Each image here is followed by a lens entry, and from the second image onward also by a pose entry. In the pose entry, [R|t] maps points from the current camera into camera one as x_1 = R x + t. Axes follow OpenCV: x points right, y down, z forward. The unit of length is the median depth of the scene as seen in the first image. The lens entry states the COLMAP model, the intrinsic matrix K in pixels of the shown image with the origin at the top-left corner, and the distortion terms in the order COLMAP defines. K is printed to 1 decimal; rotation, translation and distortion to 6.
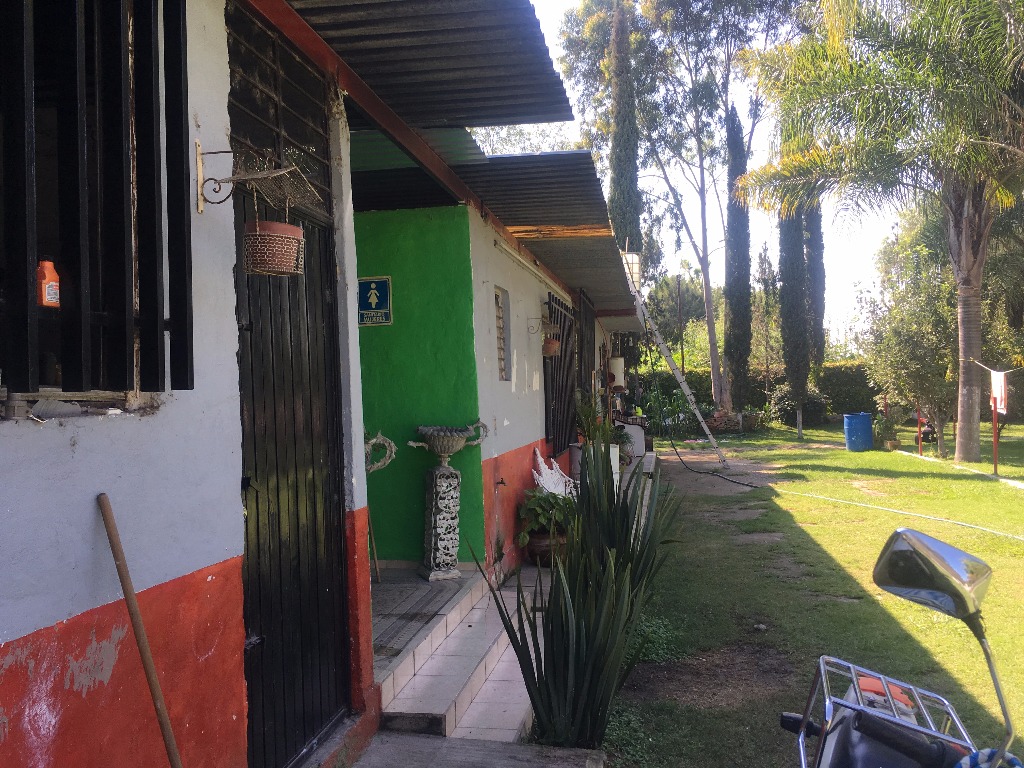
lens RADIAL K [[875.9, 0, 512.0], [0, 875.9, 384.0], [0, 0, 1]] dist [0.065211, -0.122373]
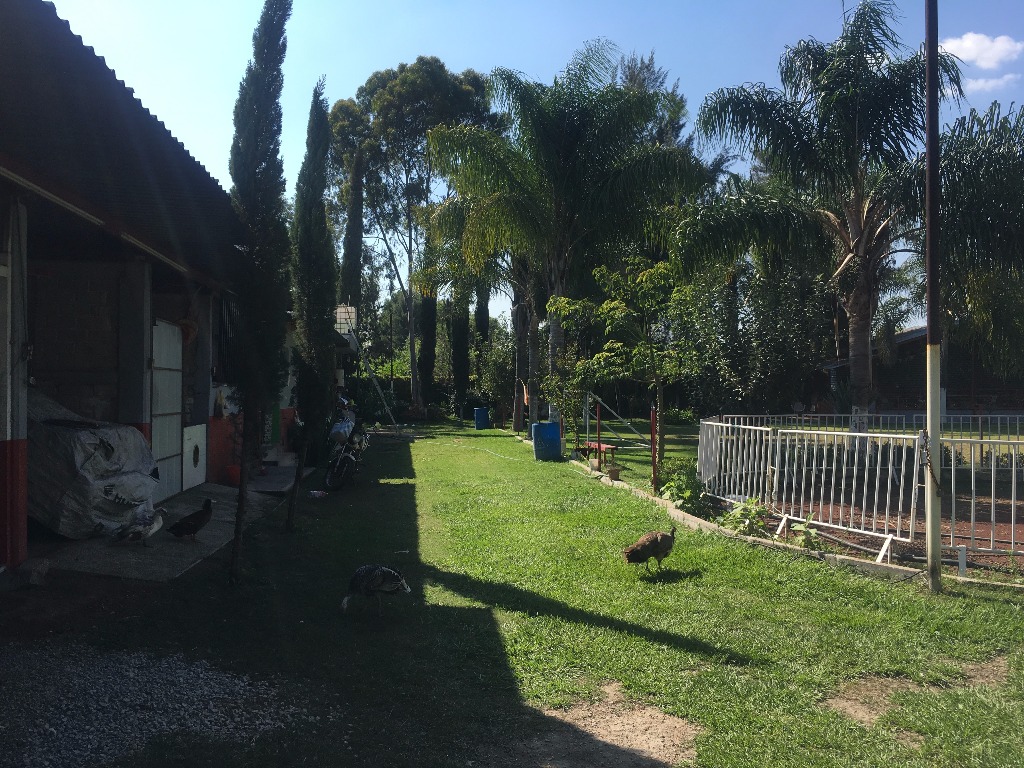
lens RADIAL K [[875.9, 0, 512.0], [0, 875.9, 384.0], [0, 0, 1]] dist [0.065211, -0.122373]
pose [[0.955700, 0.042474, 0.291261, -0.032096], [-0.042341, 0.999080, -0.006764, -0.003167], [-0.291281, -0.005868, 0.956620, -0.418183]]
